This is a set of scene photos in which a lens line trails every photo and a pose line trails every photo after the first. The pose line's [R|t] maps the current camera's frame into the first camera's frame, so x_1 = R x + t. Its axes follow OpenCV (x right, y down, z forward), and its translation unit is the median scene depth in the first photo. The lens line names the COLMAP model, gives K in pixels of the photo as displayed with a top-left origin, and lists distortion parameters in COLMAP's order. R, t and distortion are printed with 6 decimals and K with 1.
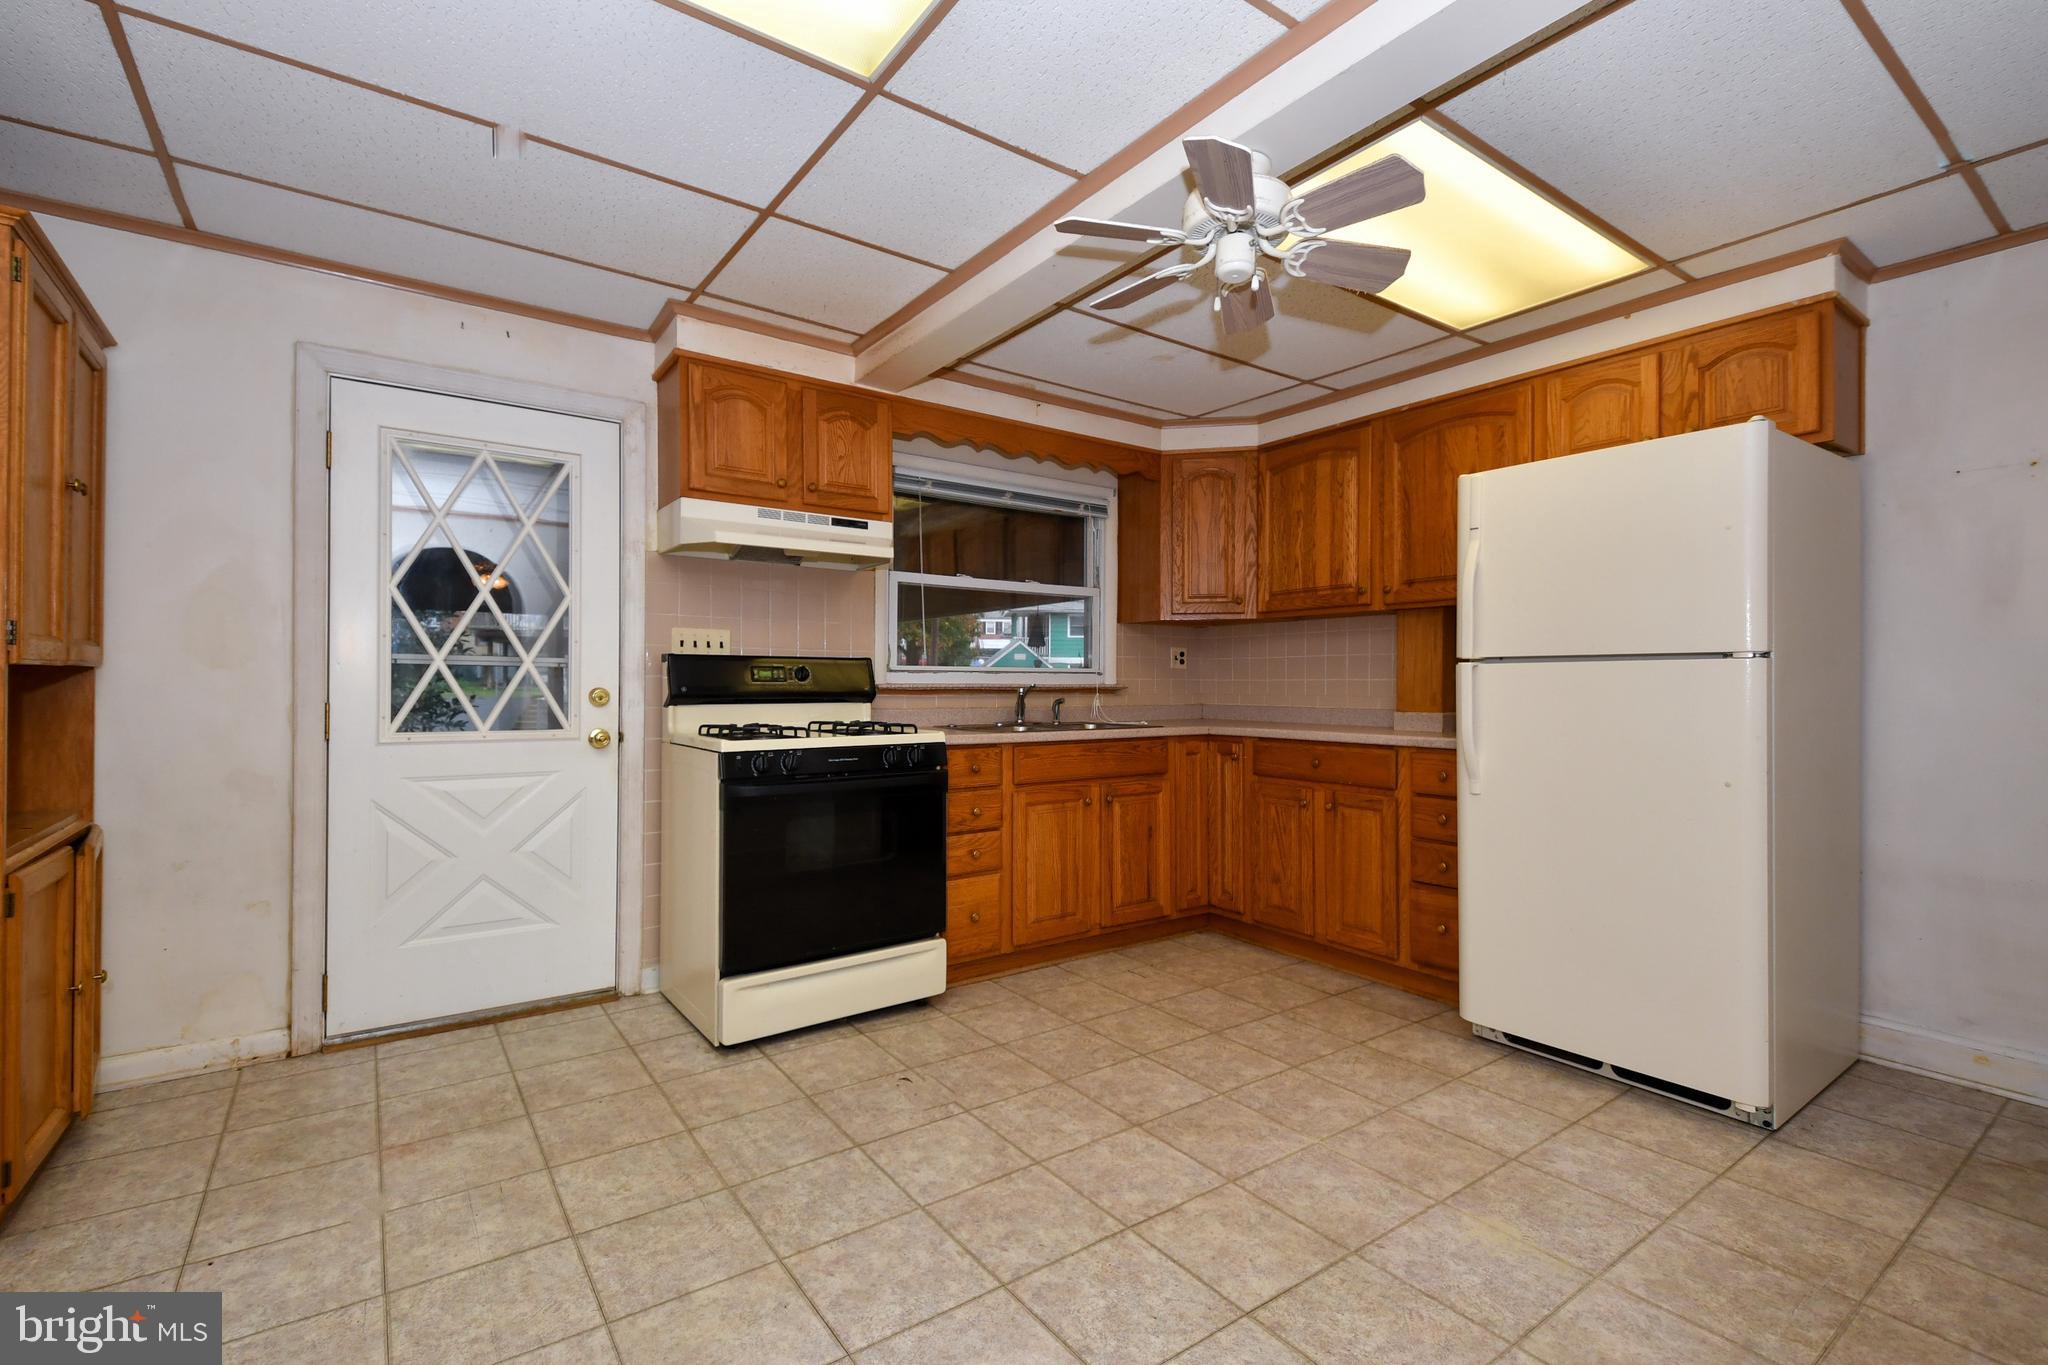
lens RADIAL K [[917.1, 0, 1032.8], [0, 917.1, 684.1], [0, 0, 1]] dist [0.049996, -0.028764]
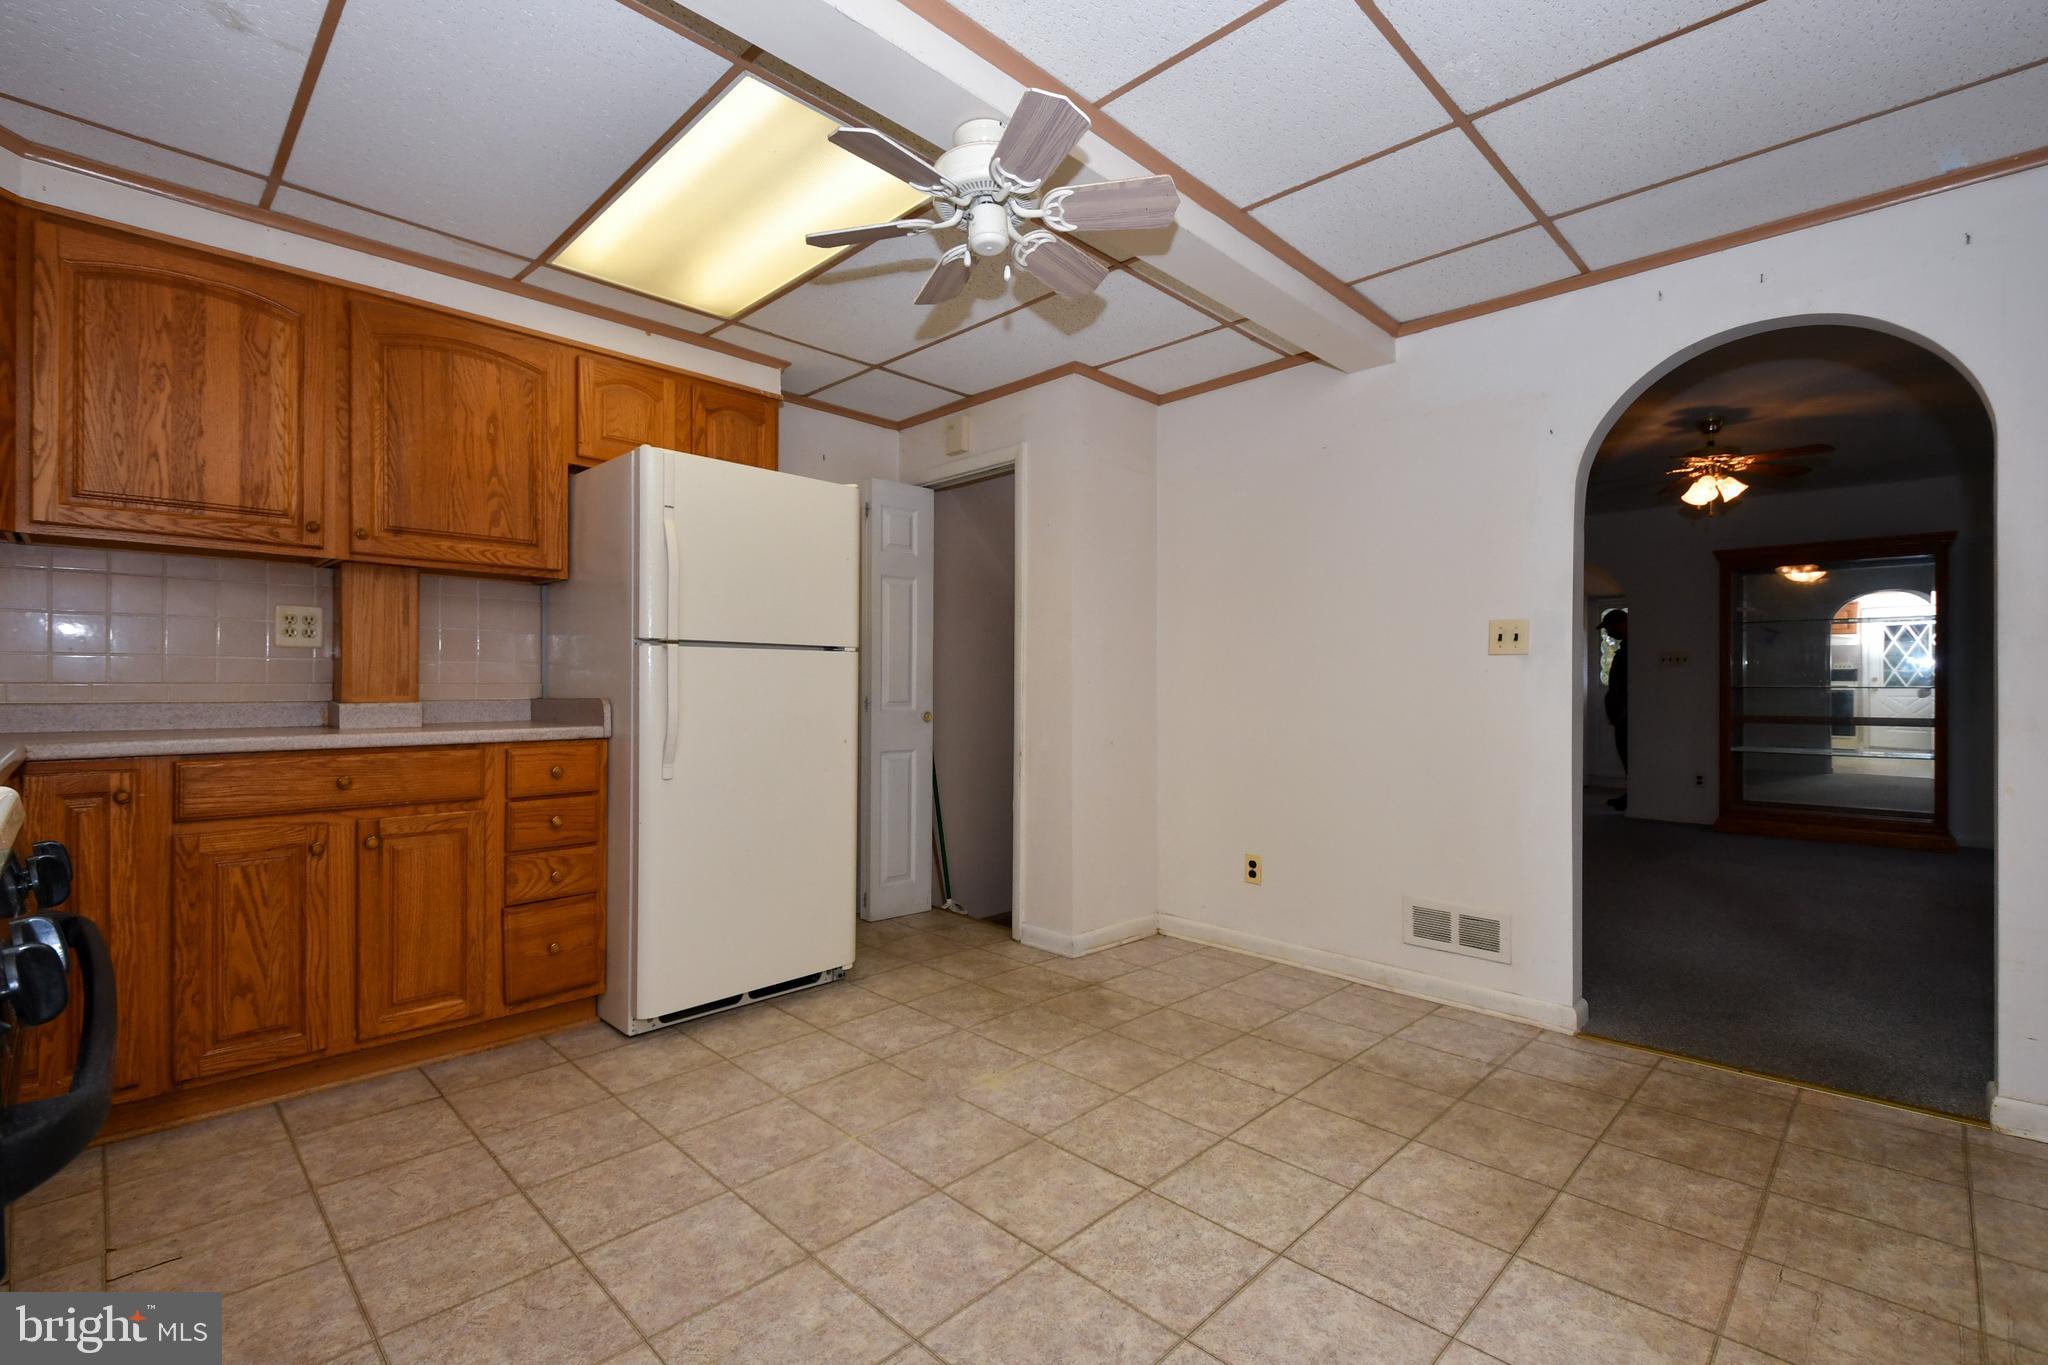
lens RADIAL K [[895.7, 0, 1021.2], [0, 895.7, 686.7], [0, 0, 1]] dist [0.048069, -0.025338]
pose [[-0.158163, -0.005373, 0.987398, -0.500174], [-0.005093, 0.999976, 0.004626, 0.014019], [-0.987400, -0.004297, -0.158186, 0.754616]]
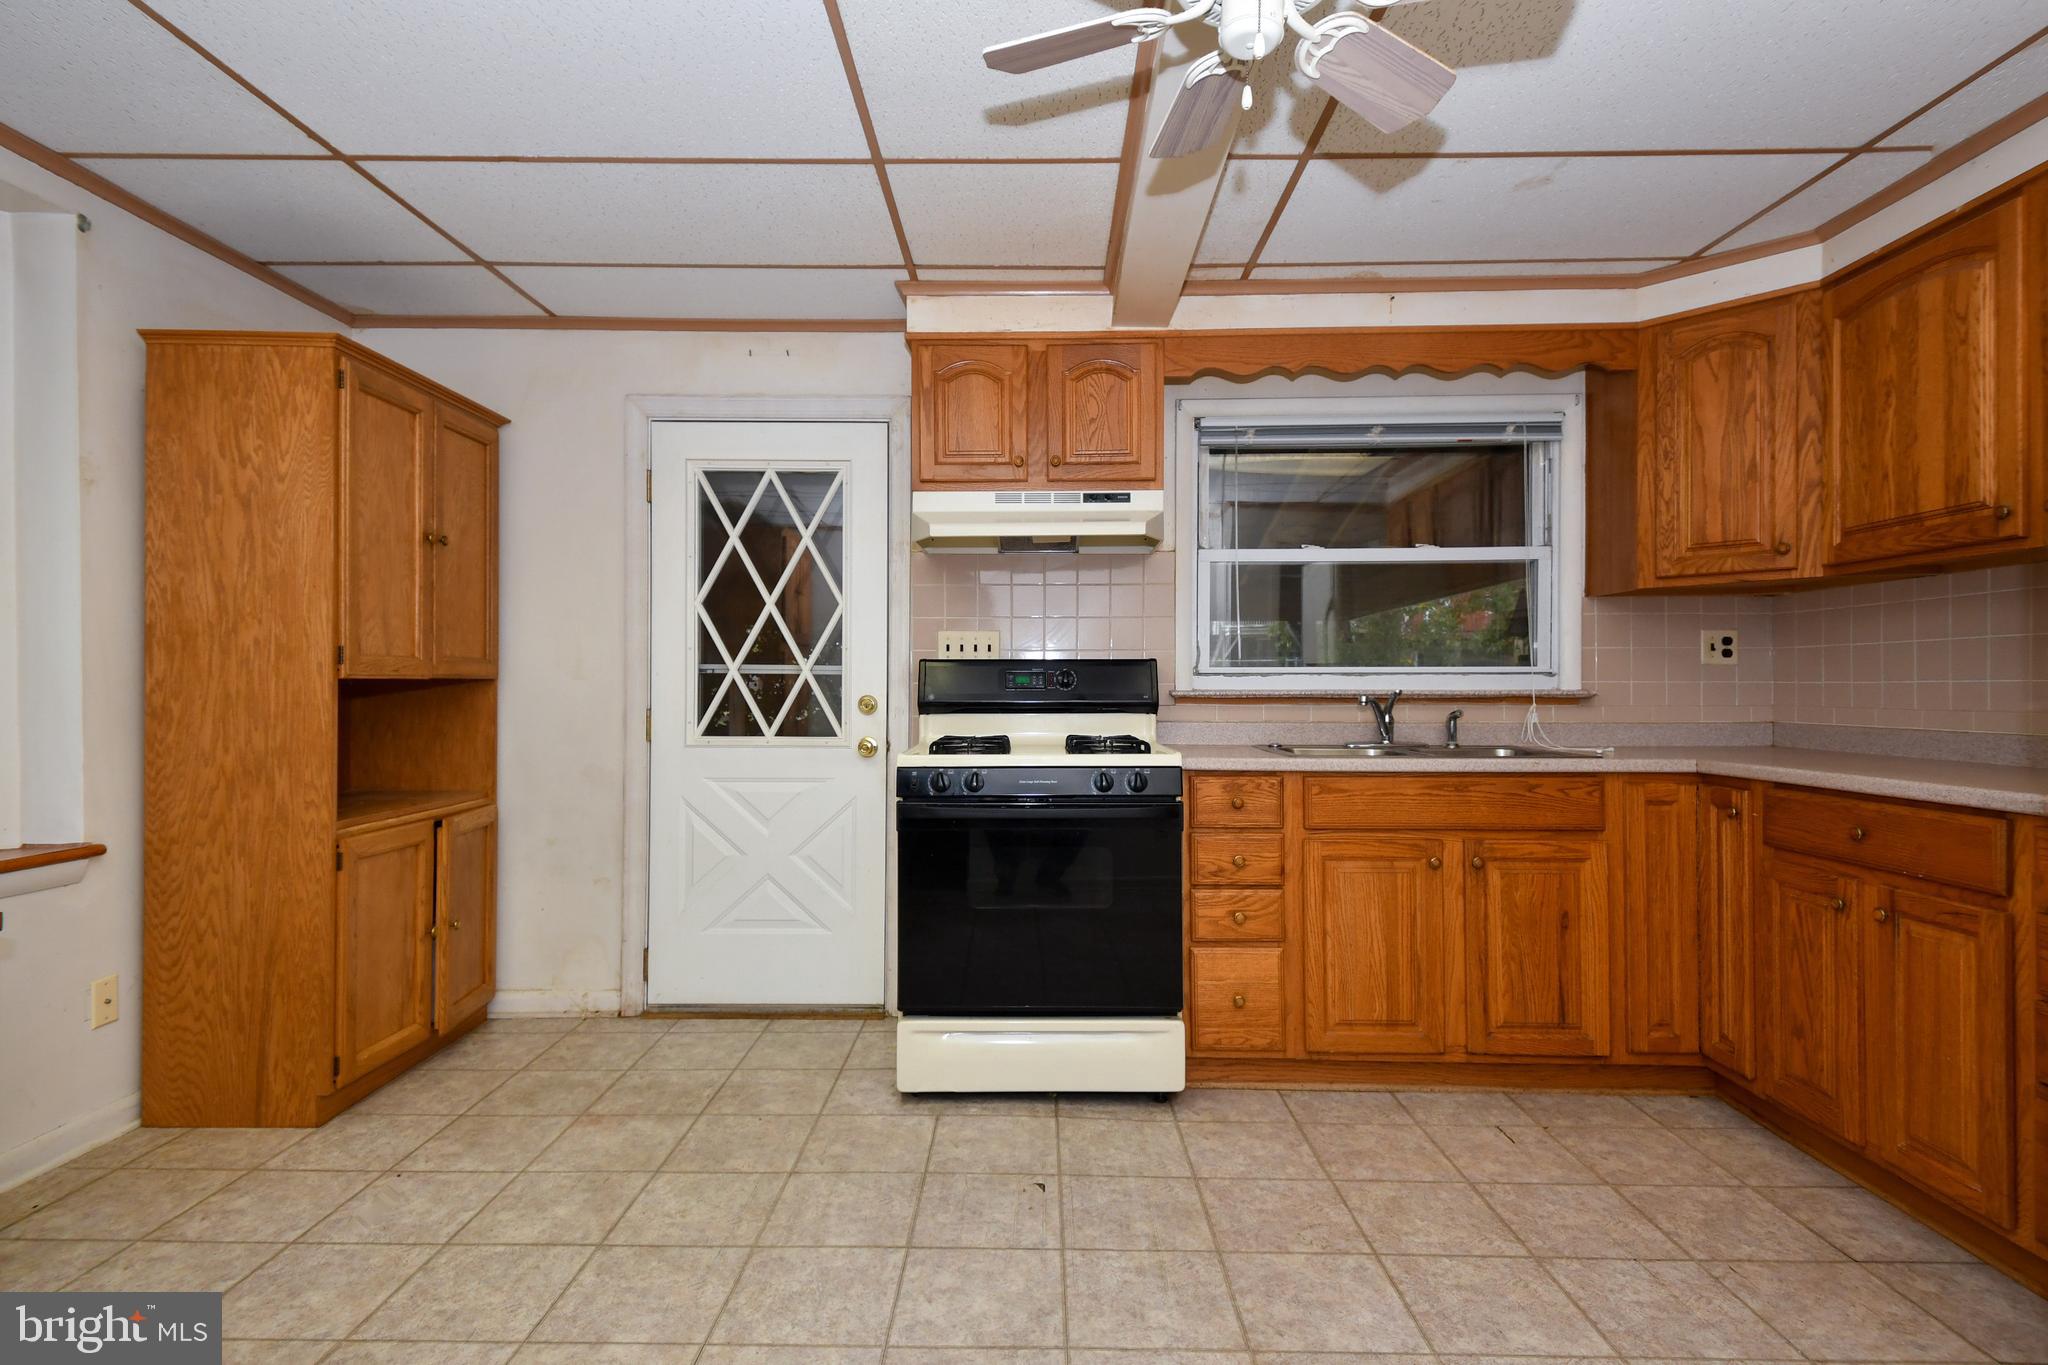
lens RADIAL K [[1059.3, 0, 1024.0], [0, 1059.3, 682.5], [0, 0, 1]] dist [0.071586, -0.046198]
pose [[0.799110, -0.005418, -0.601161, 0.361152], [0.002934, 0.999983, -0.005113, -0.003615], [0.601178, 0.002322, 0.799112, 0.216880]]
